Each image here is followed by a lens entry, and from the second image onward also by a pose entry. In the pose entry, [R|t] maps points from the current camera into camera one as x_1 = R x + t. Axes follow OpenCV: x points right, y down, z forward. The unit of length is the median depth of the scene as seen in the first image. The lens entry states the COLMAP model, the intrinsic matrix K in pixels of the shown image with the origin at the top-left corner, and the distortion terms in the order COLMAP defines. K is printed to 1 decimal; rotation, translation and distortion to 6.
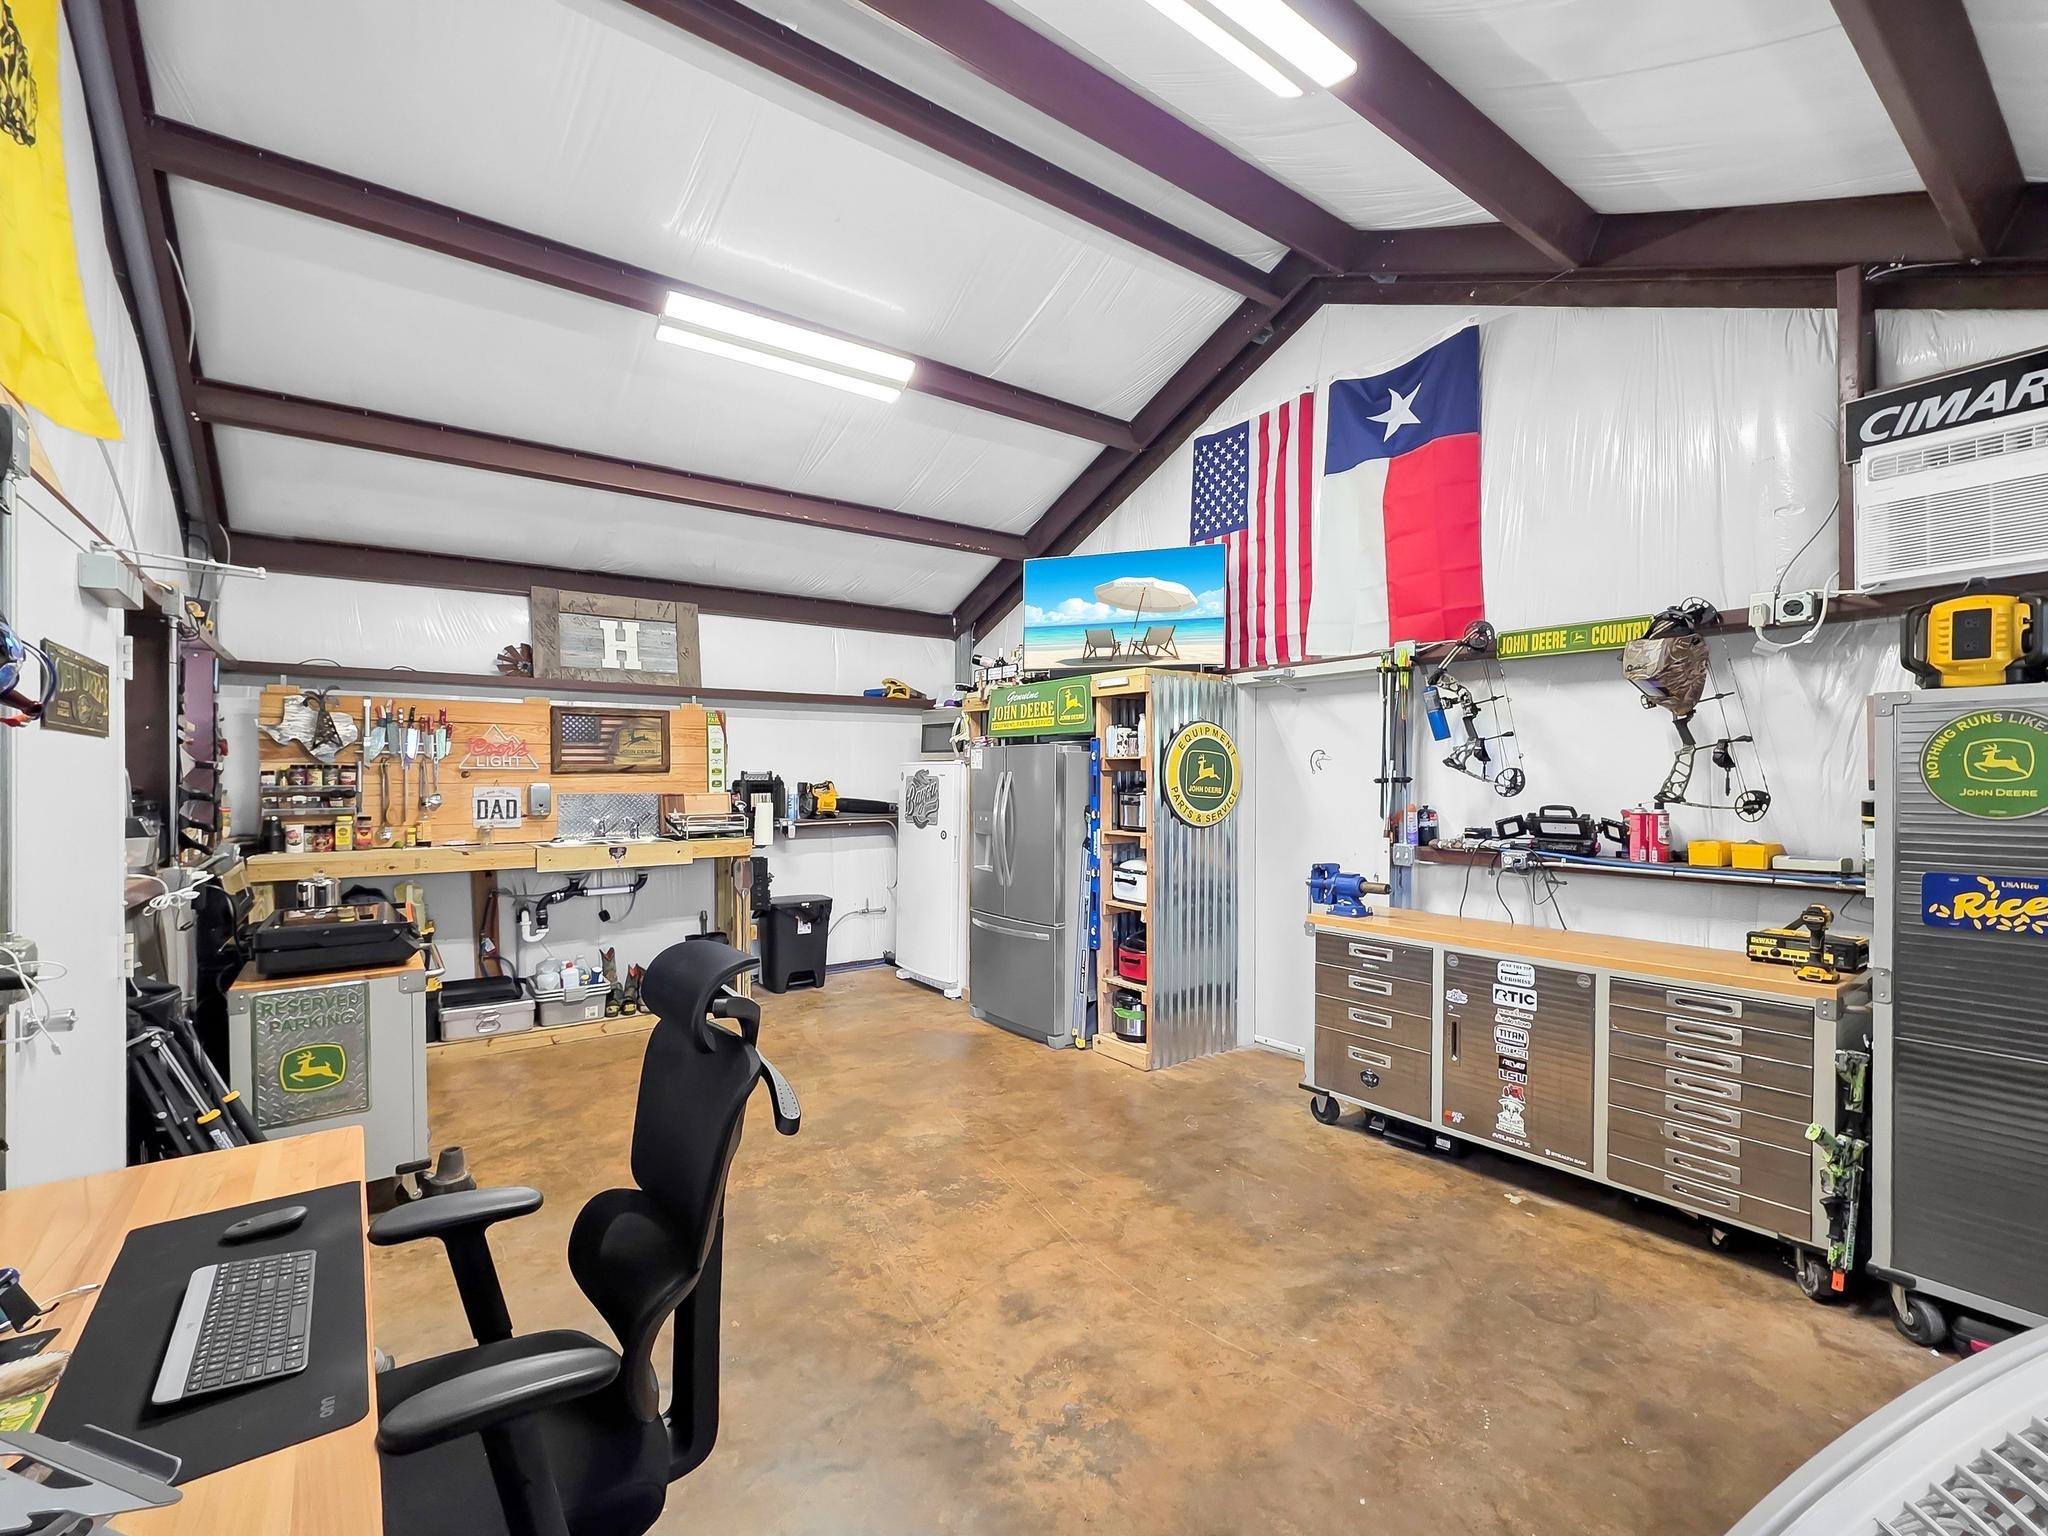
lens RADIAL K [[819.4, 0, 1024.8], [0, 819.4, 779.2], [0, 0, 1]] dist [0.002137, 0.000035]
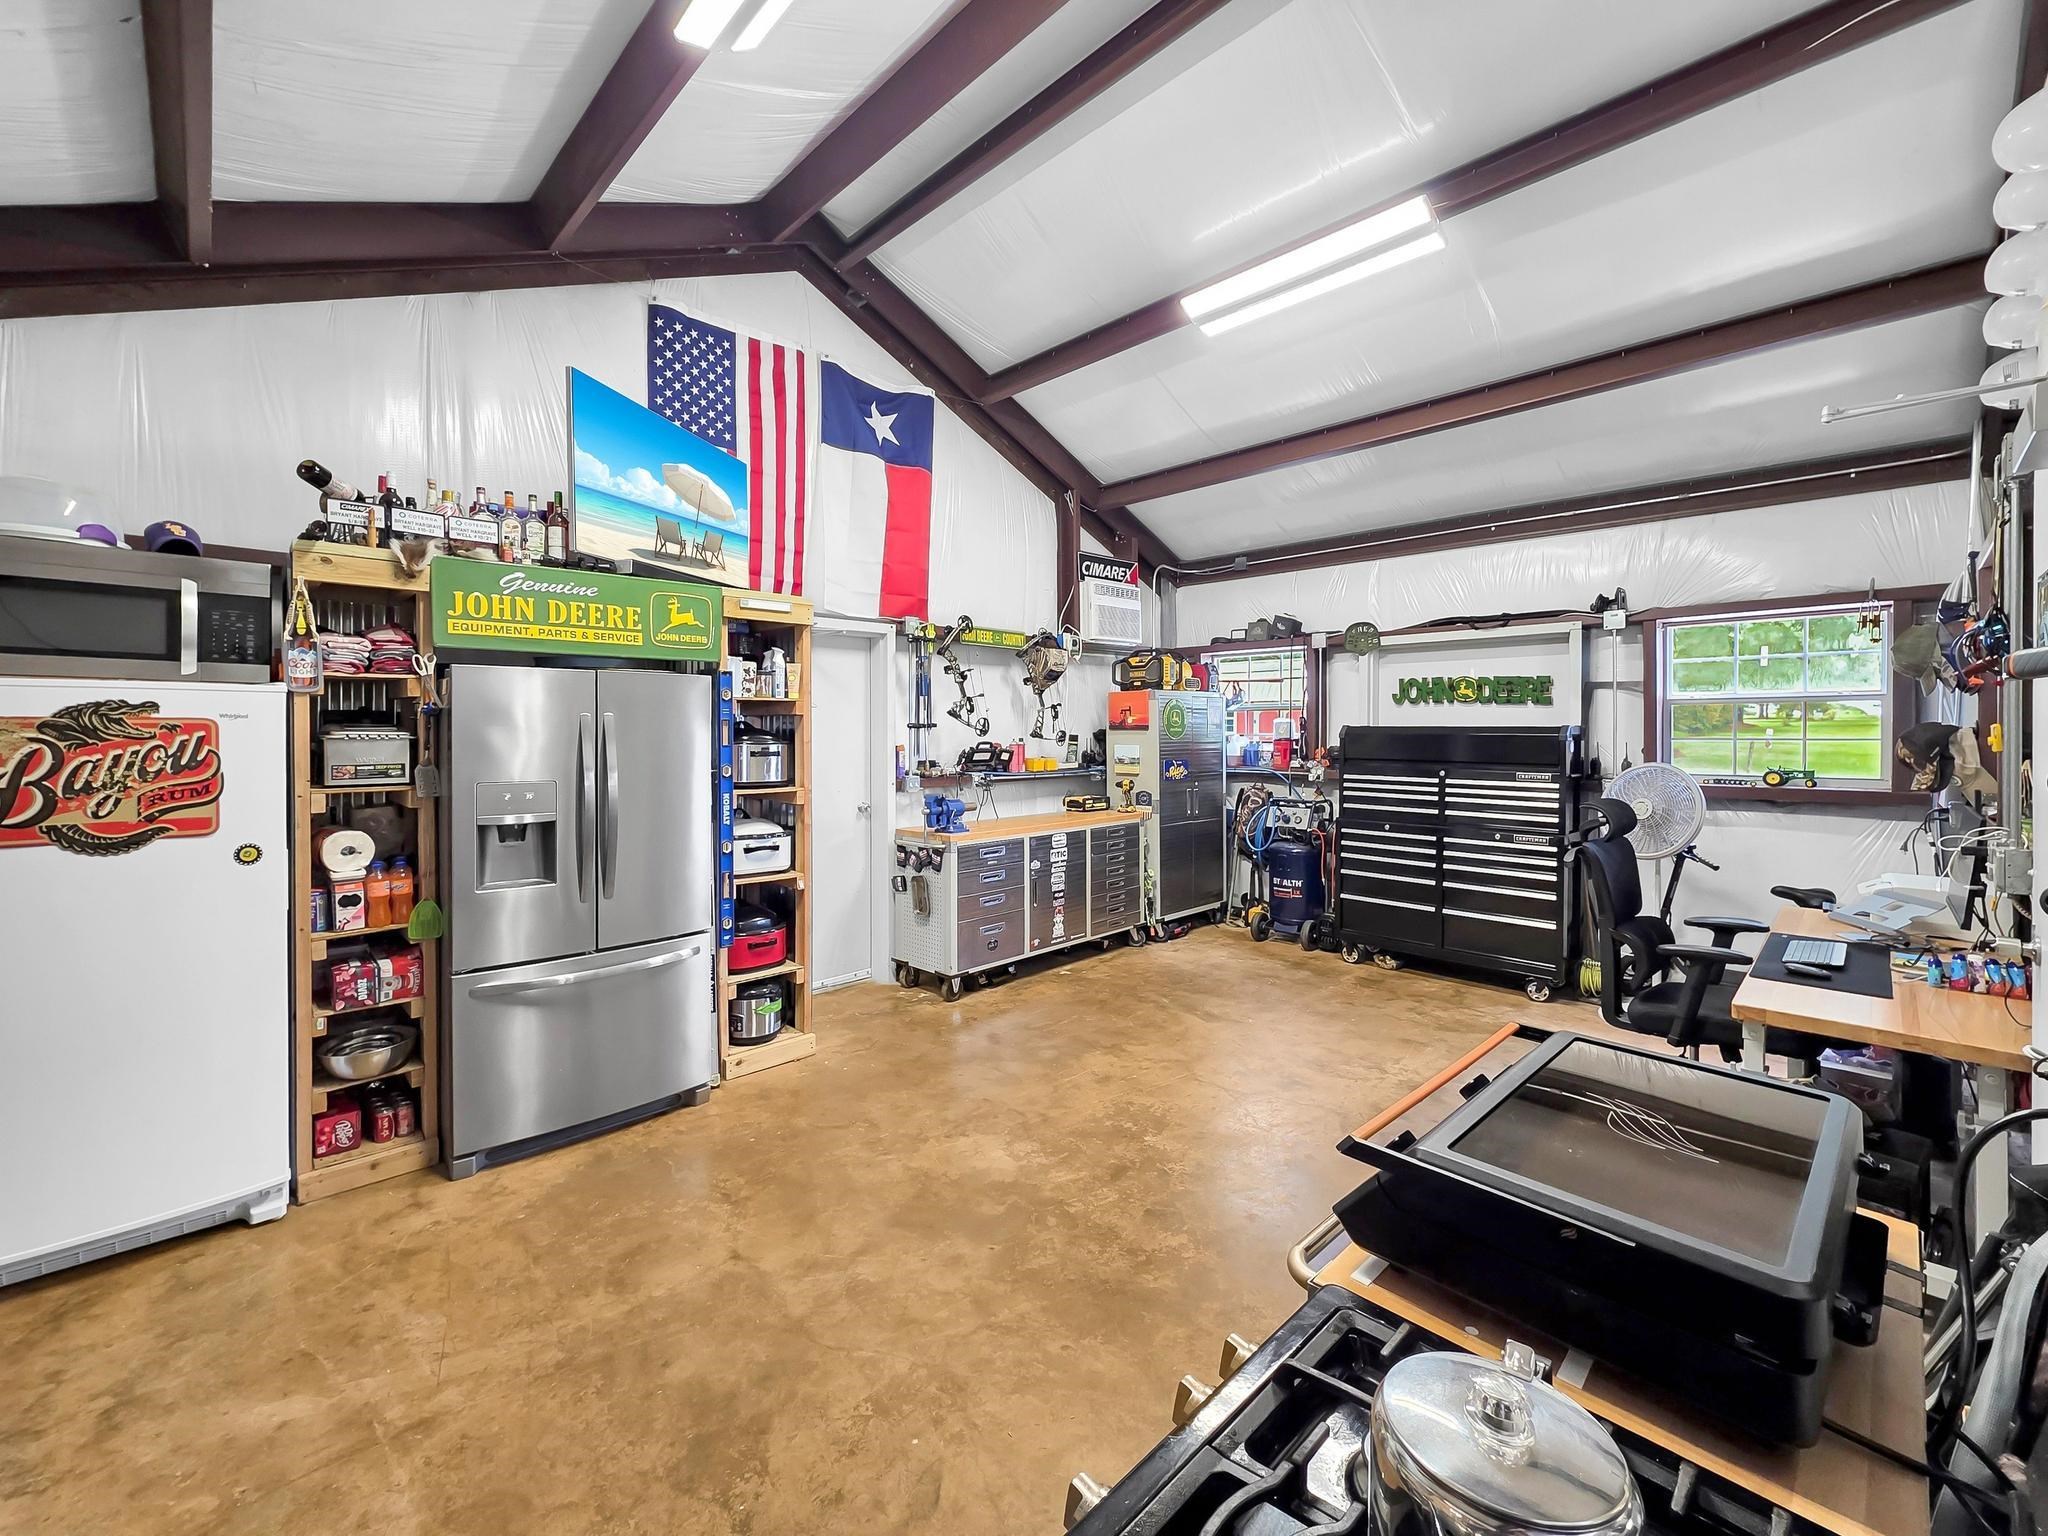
lens RADIAL K [[839.6, 0, 1024.8], [0, 839.6, 733.2], [0, 0, 1]] dist [0.001871, 0.000118]
pose [[-0.083075, -0.007535, 0.996515, -0.966701], [0.002919, 0.999965, 0.007804, 0.003355], [-0.996539, 0.003557, -0.083050, 1.059248]]
